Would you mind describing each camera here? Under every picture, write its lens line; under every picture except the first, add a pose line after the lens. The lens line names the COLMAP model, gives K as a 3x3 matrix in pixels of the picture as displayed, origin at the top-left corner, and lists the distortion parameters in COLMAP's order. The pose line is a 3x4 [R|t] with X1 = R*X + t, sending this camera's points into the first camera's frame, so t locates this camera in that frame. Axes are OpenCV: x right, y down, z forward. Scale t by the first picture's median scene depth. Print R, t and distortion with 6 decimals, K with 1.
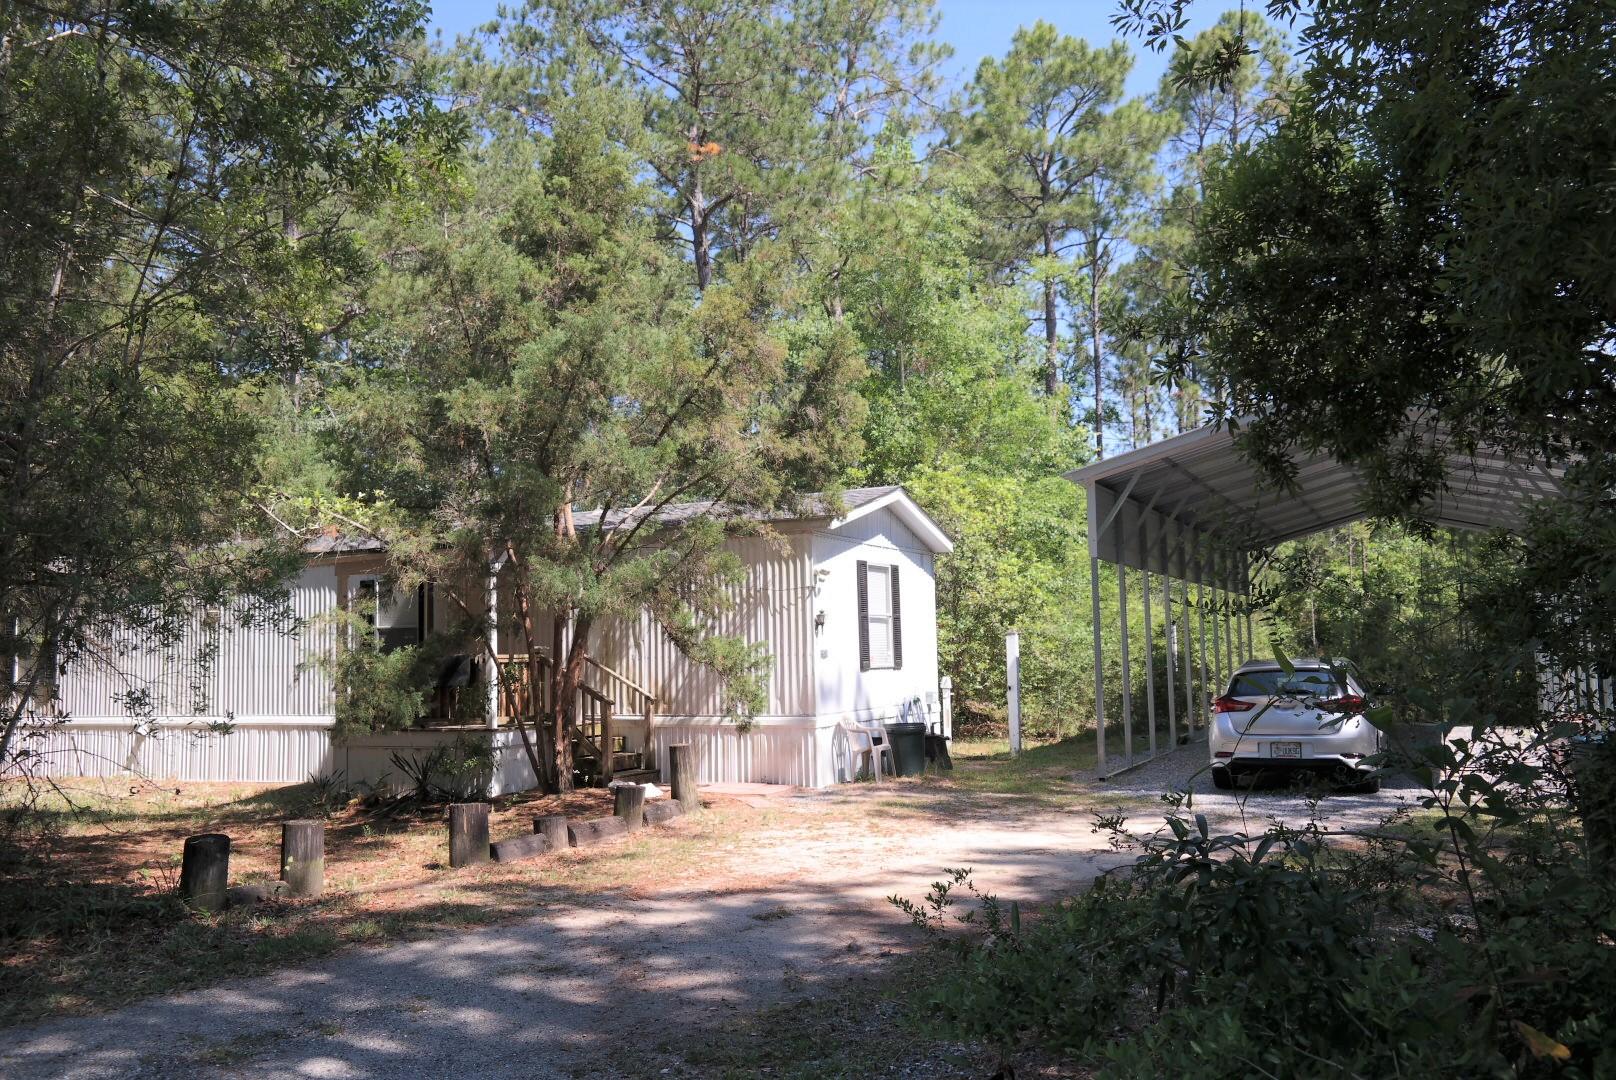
lens RADIAL K [[1297.9, 0, 808.5], [0, 1297.9, 543.7], [0, 0, 1]] dist [-0.000981, -0.003623]
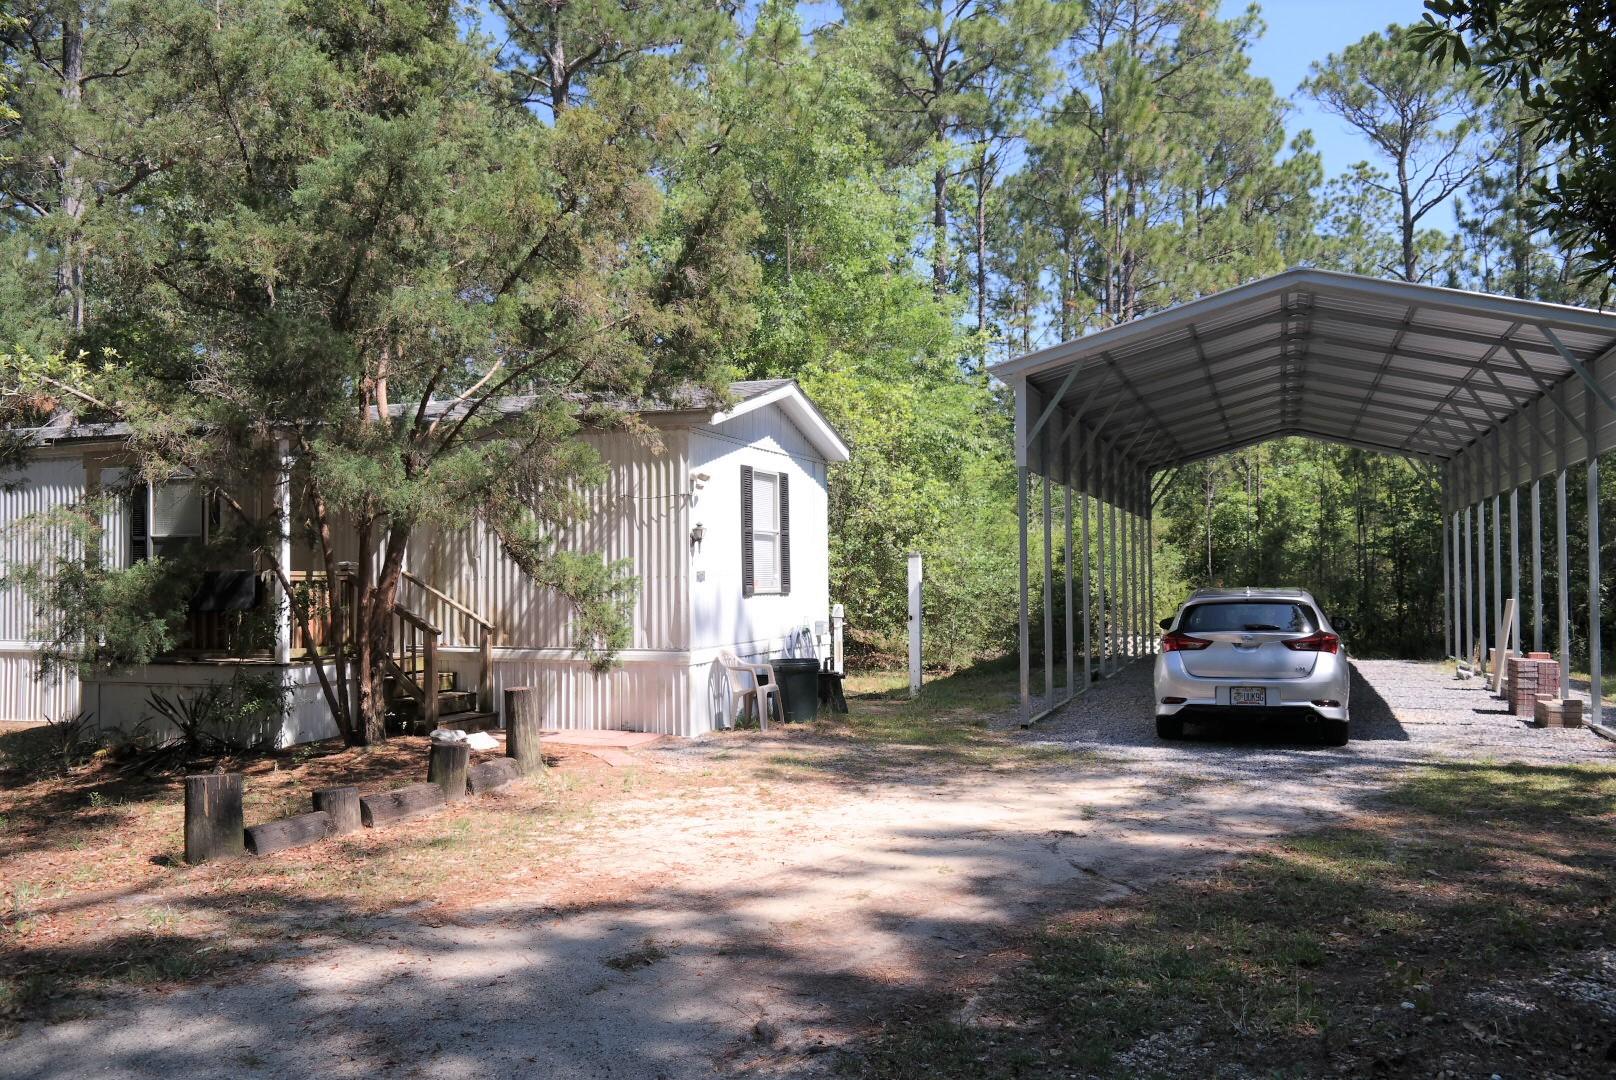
lens RADIAL K [[1297.9, 0, 803.4], [0, 1297.9, 536.4], [0, 0, 1]] dist [-0.000981, -0.003623]
pose [[0.994777, 0.016614, 0.100711, -0.006871], [-0.021999, 0.998374, 0.052594, 0.015911], [-0.099674, -0.054535, 0.993525, 0.182886]]
